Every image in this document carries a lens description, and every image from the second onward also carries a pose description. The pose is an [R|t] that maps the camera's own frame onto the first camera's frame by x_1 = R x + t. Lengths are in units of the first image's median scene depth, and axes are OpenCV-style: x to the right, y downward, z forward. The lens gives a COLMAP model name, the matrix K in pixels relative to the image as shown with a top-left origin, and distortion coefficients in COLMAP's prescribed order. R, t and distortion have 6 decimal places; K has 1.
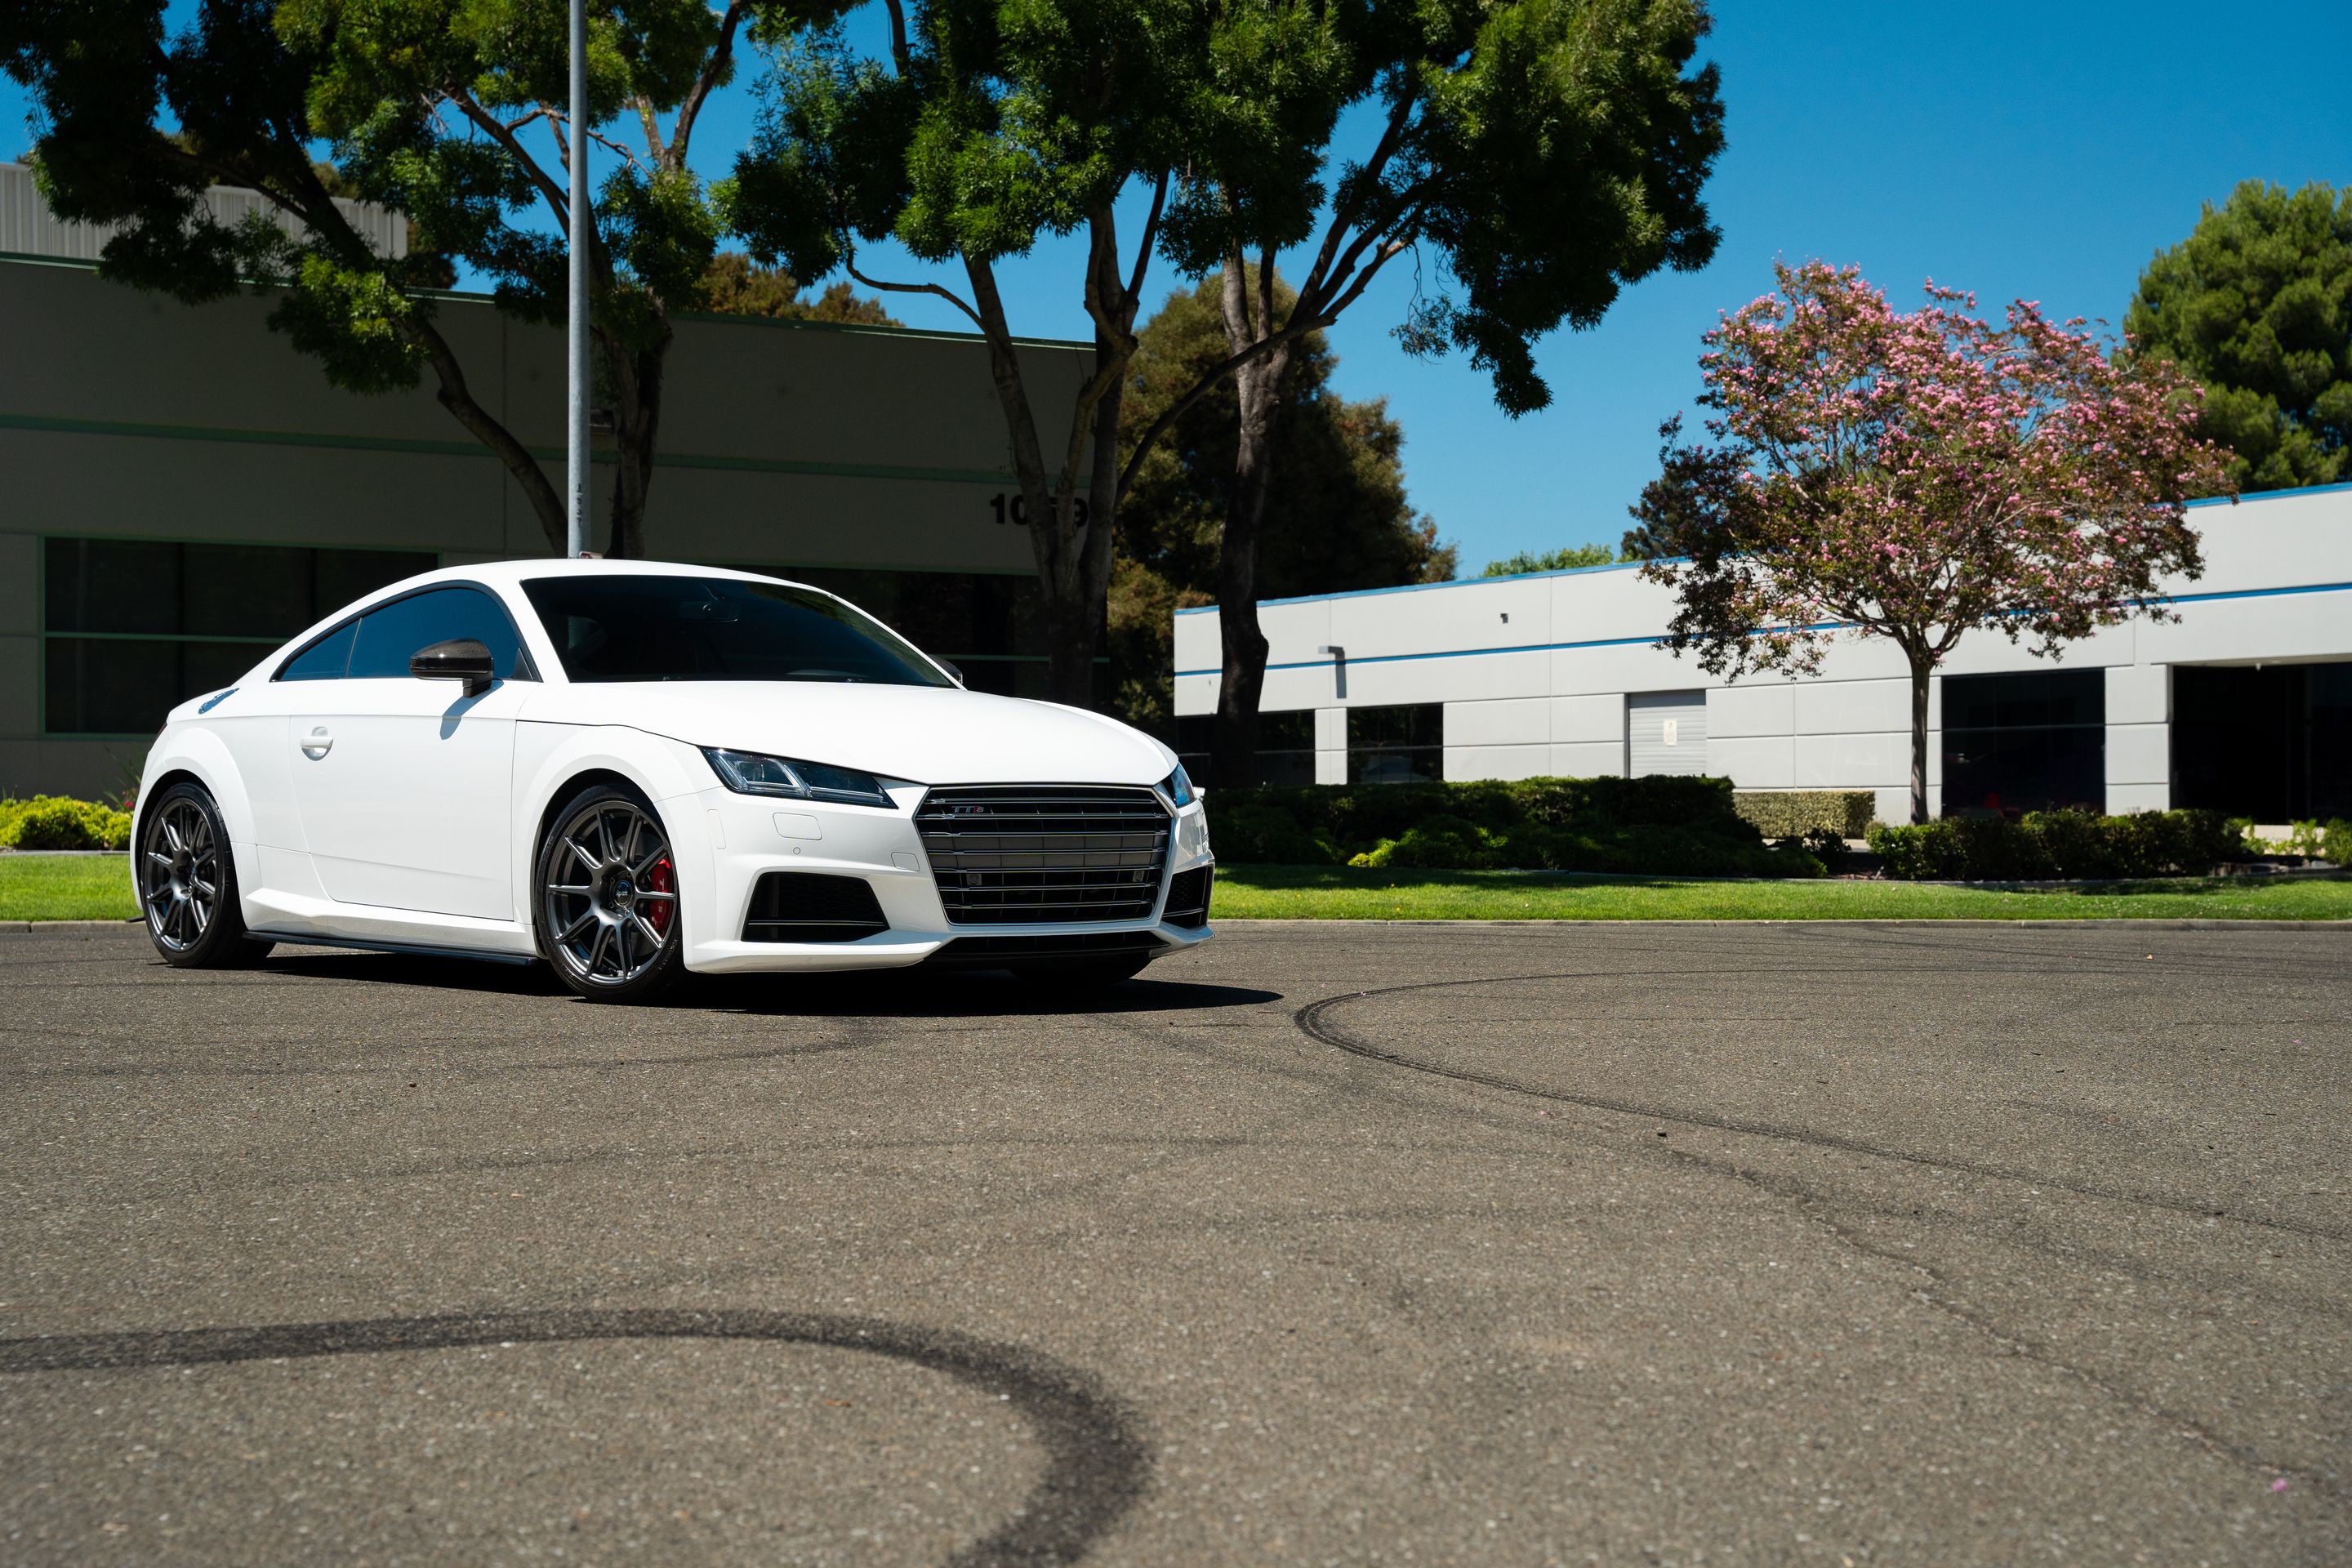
lens RADIAL K [[4754.8, 0, 1168.1], [0, 4754.8, 787.8], [0, 0, 1]] dist [0.321557, 0.000000]
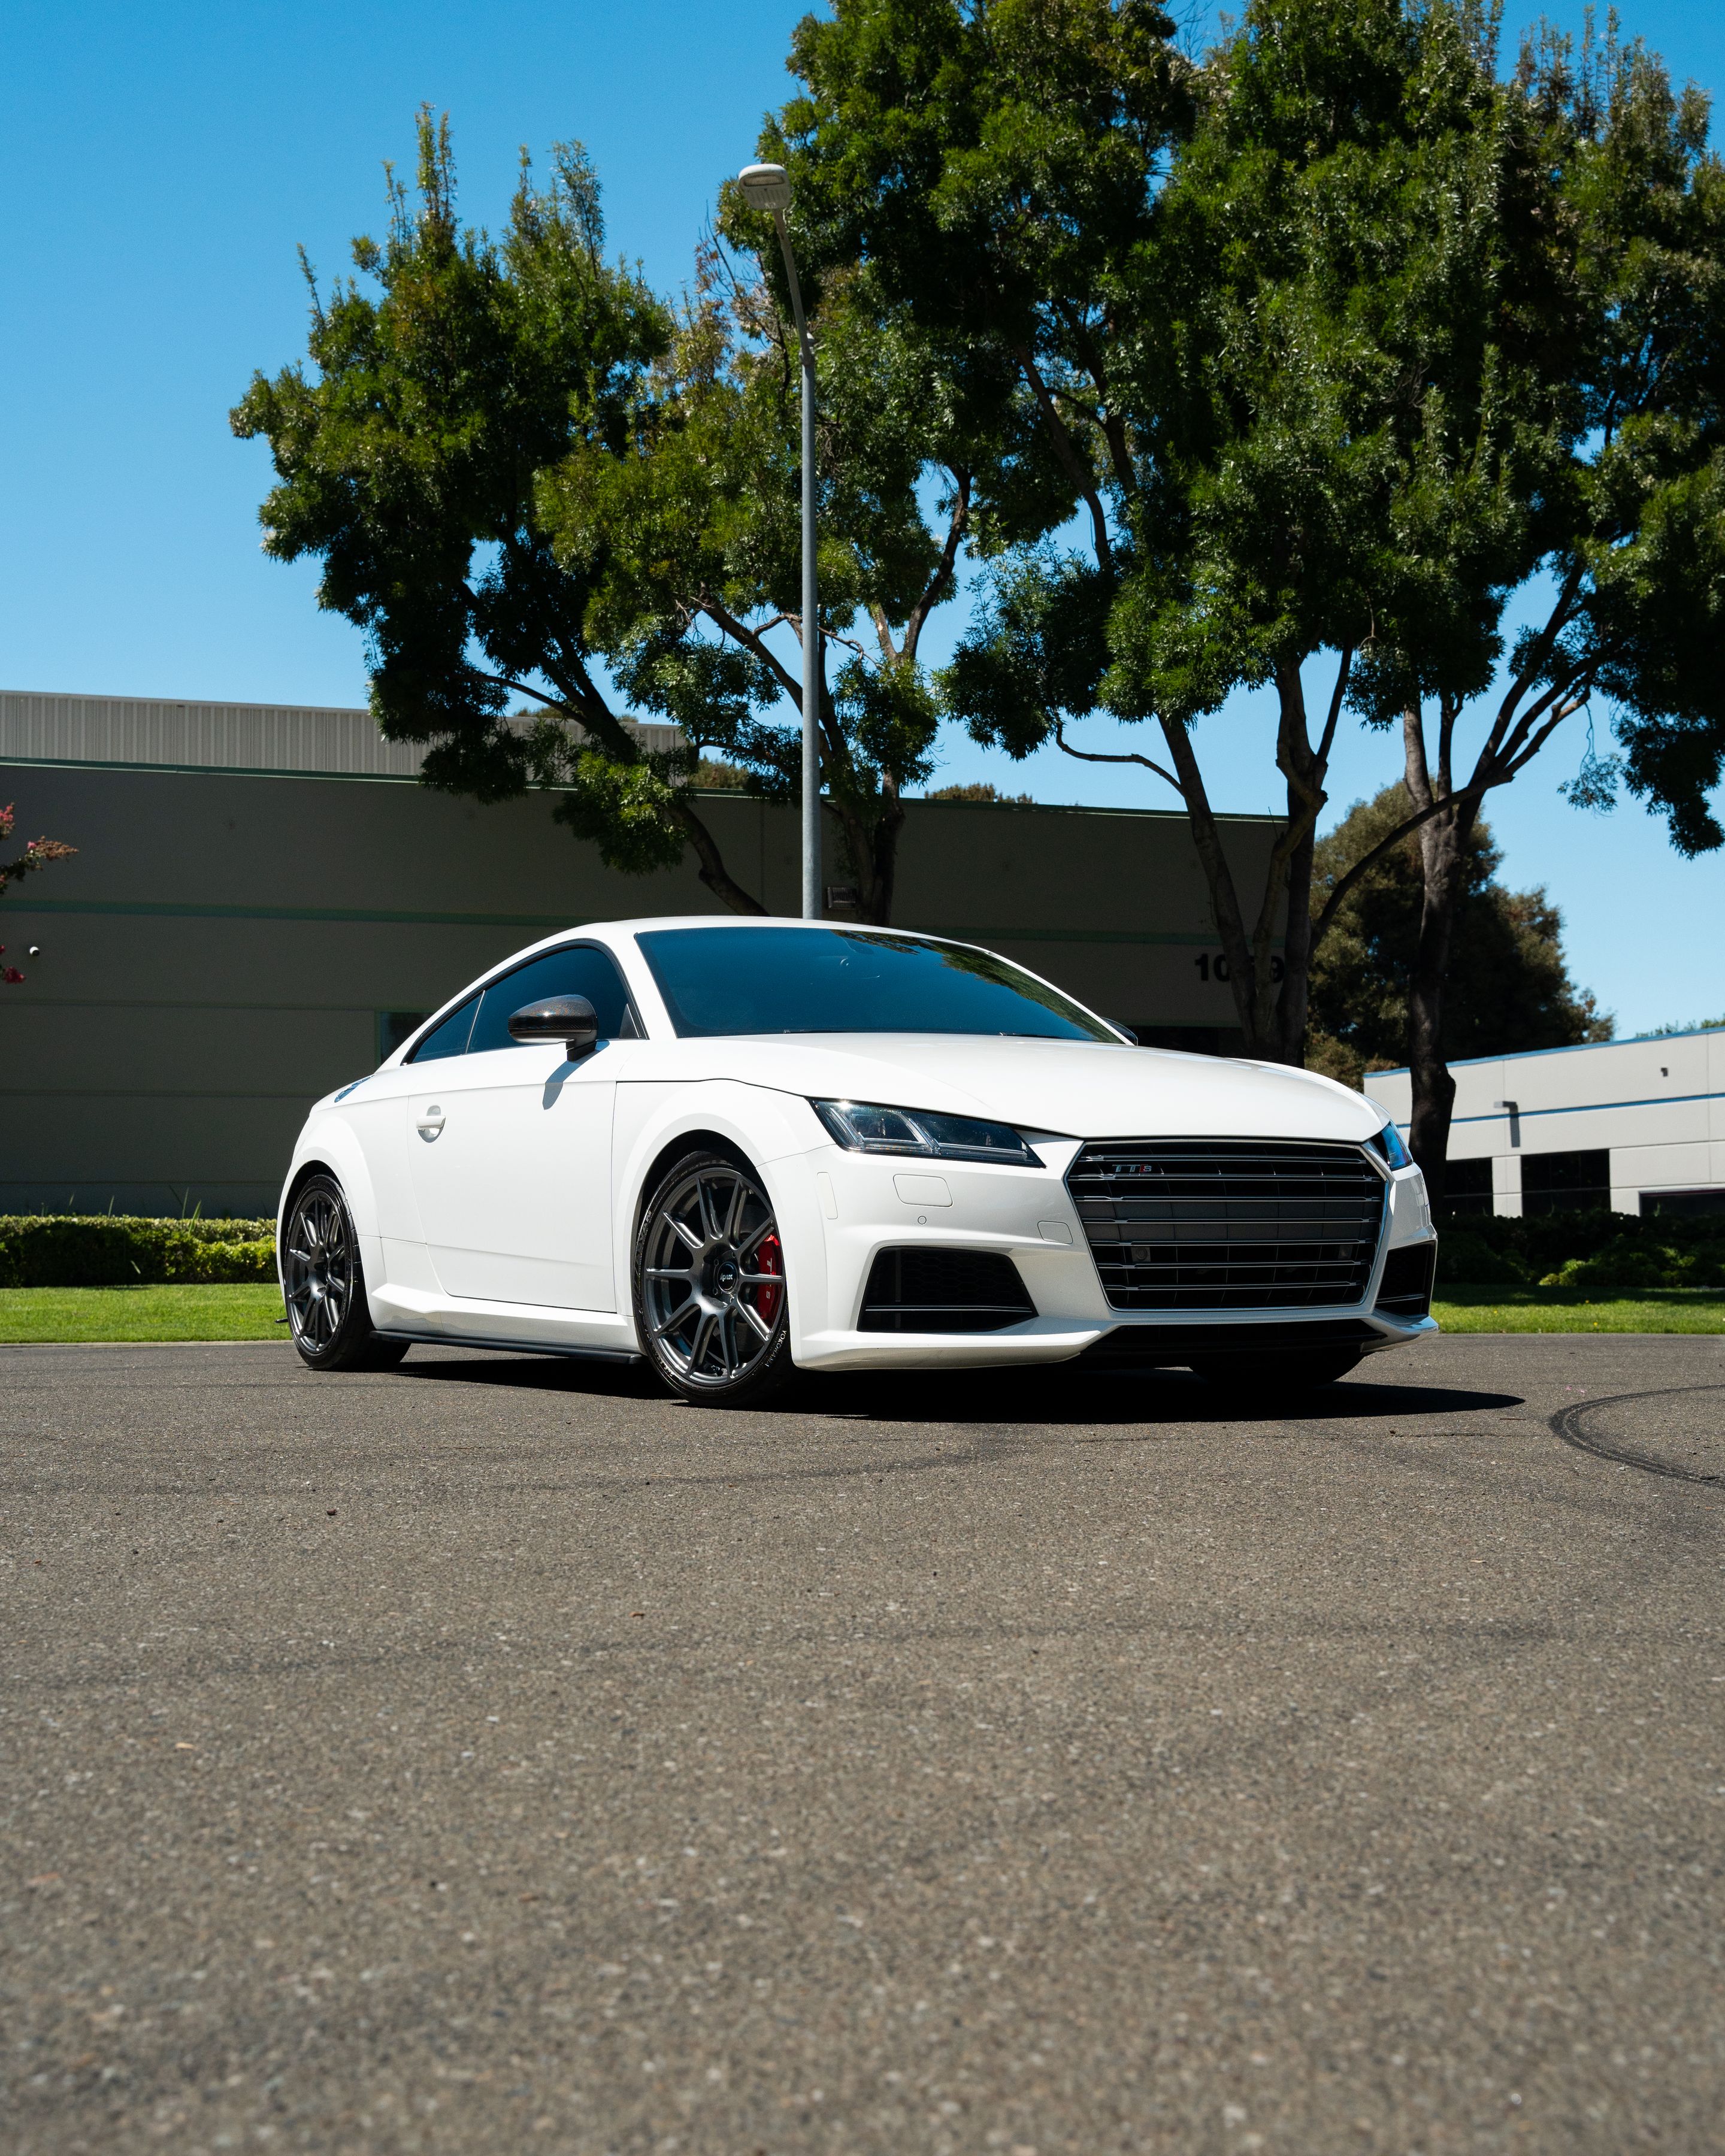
lens RADIAL K [[3442.7, 0, 693.7], [0, 3442.7, 1016.8], [0, 0, 1]] dist [0.004627, 0.000000]
pose [[0.982101, -0.022371, -0.187021, -0.002595], [0.008912, 0.997329, -0.072497, 0.011249], [0.188143, 0.069532, 0.979677, 0.219791]]
